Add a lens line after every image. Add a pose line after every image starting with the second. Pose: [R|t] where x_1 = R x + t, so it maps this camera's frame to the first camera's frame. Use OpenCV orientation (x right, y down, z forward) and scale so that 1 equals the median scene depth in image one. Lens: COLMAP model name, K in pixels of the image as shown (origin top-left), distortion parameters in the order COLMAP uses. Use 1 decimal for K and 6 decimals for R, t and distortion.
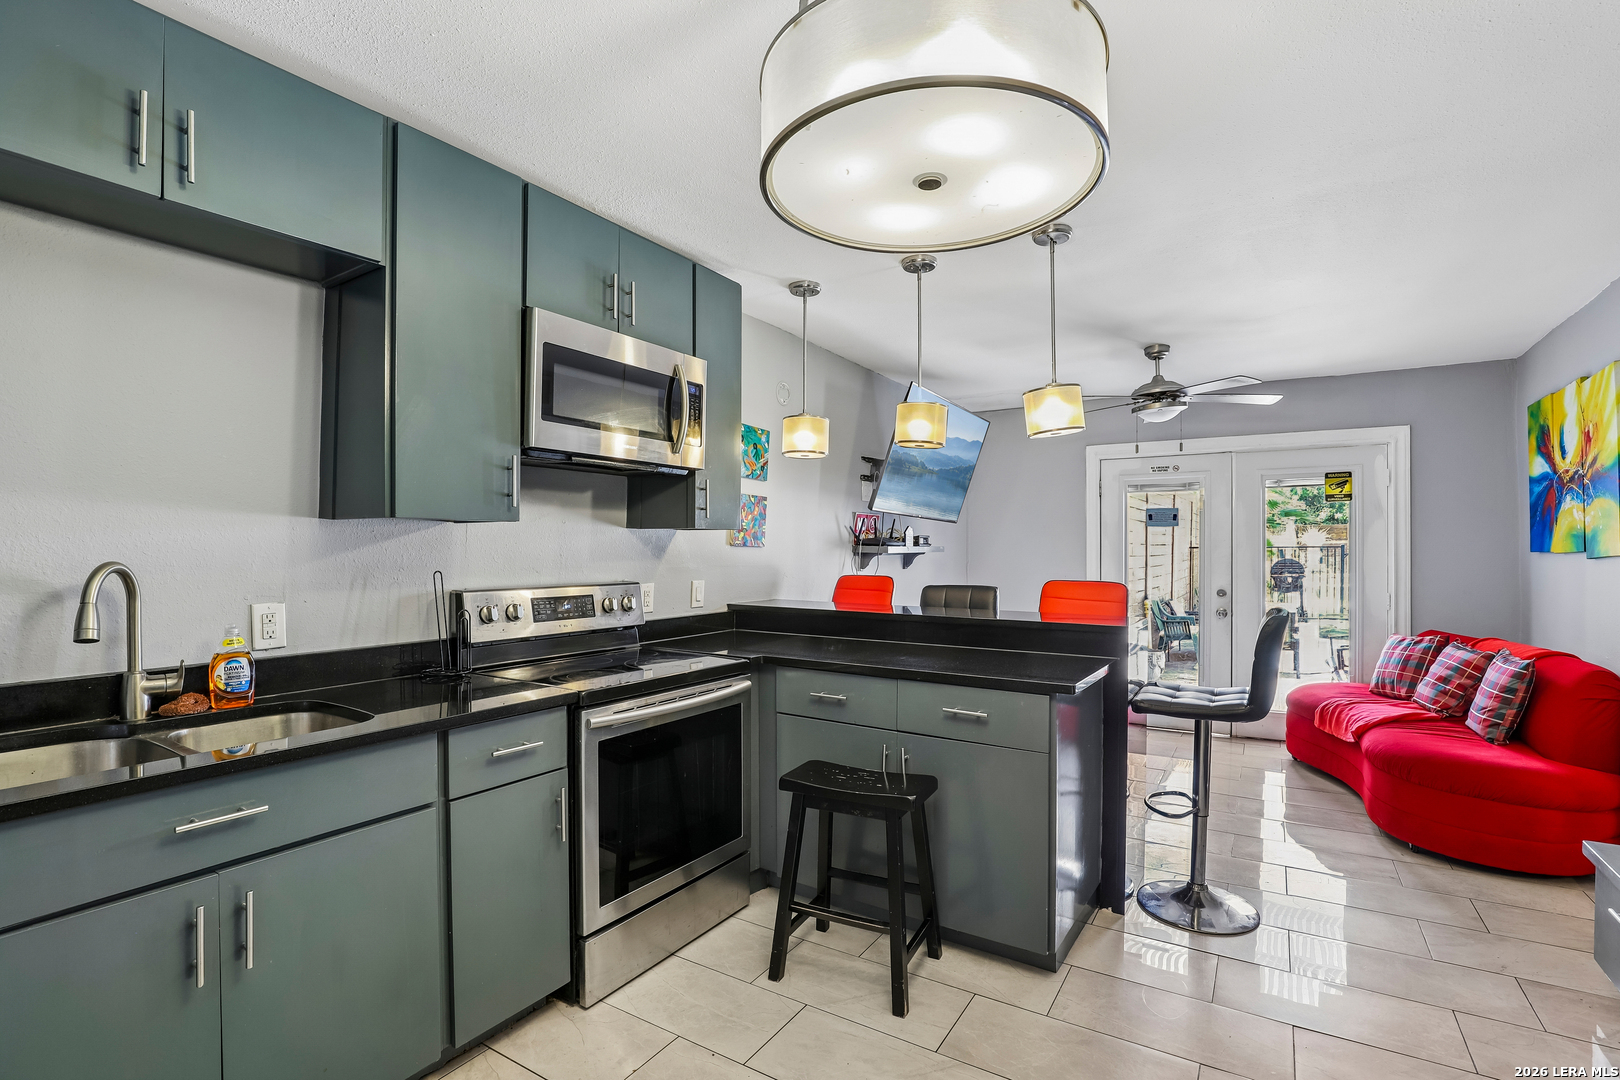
lens RADIAL K [[756.4, 0, 805.3], [0, 756.4, 538.6], [0, 0, 1]] dist [-0.033987, 0.005149]
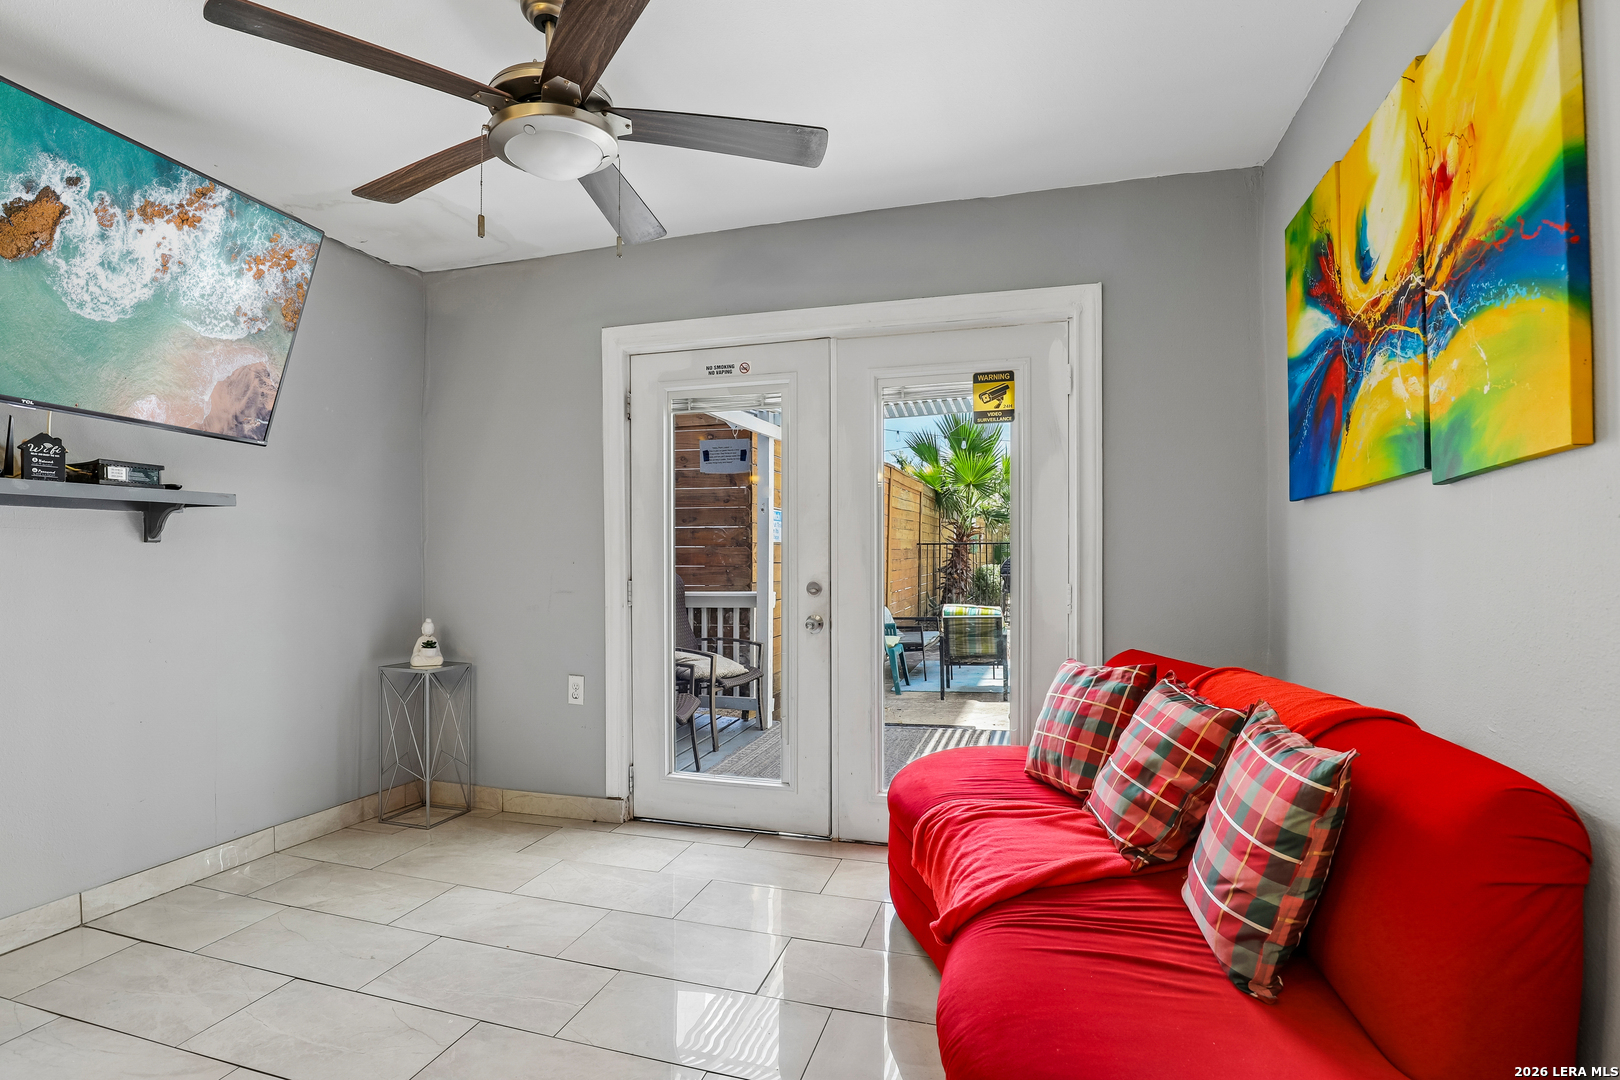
lens RADIAL K [[756.4, 0, 808.2], [0, 756.4, 547.9], [0, 0, 1]] dist [-0.033987, 0.005149]
pose [[0.967075, 0.001638, 0.254488, 0.522494], [-0.001881, 0.999998, 0.000712, 0.053995], [-0.254486, -0.001167, 0.967076, 0.579033]]
